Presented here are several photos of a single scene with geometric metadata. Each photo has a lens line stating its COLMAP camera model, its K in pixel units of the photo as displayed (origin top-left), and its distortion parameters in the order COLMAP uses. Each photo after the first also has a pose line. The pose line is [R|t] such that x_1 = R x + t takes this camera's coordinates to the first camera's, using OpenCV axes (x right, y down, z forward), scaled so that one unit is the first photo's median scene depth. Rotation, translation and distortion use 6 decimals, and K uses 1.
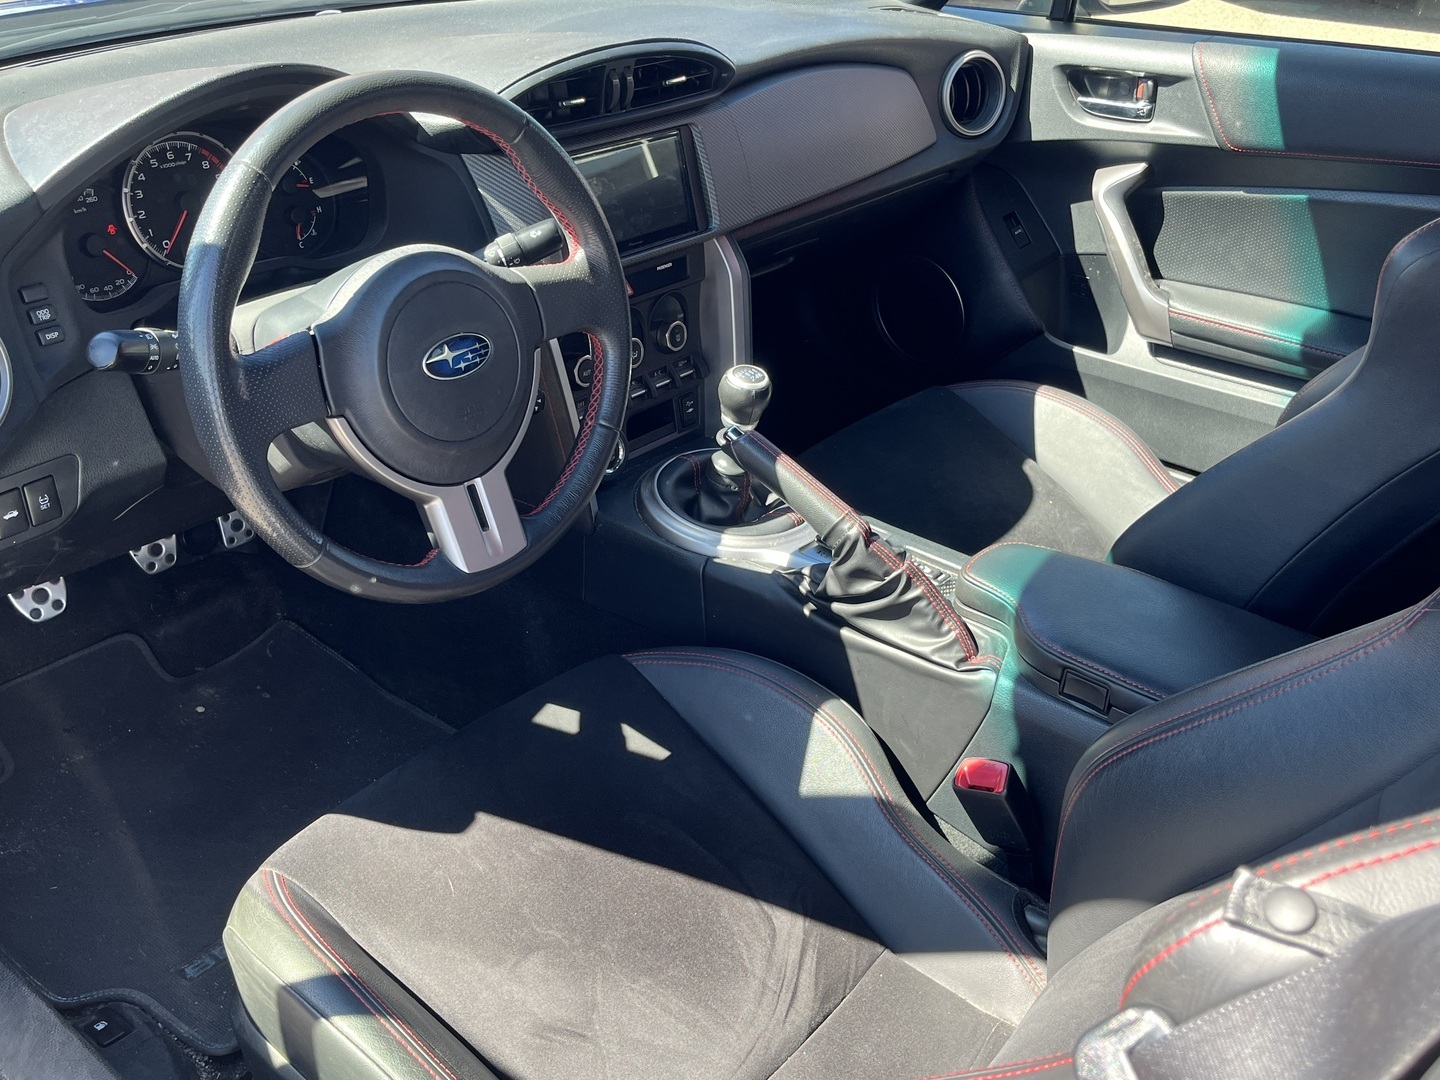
lens RADIAL K [[1375.7, 0, 720.0], [0, 1375.7, 540.0], [0, 0, 1]] dist [0.008516, 0.003900]
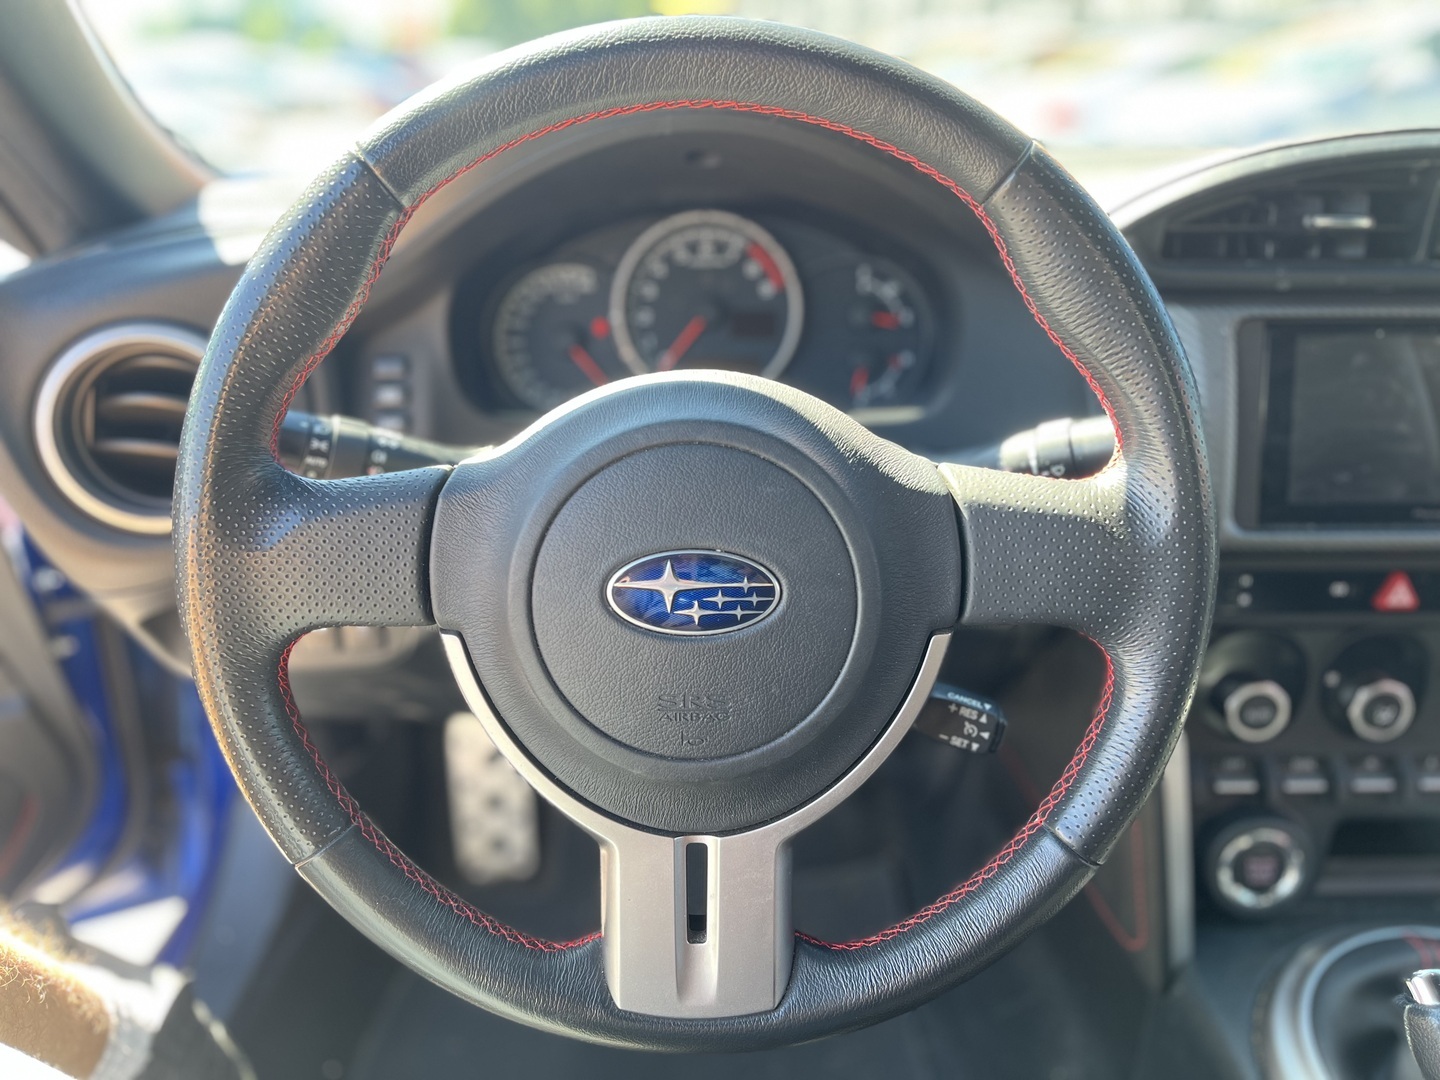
lens RADIAL K [[1109.4, 0, 720.0], [0, 1109.4, 540.0], [0, 0, 1]] dist [0.002799, 0.002104]
pose [[0.645685, 0.241853, -0.724292, 0.084326], [-0.350551, 0.936544, 0.000221, -0.132974], [0.678384, 0.253759, 0.689494, 0.627552]]
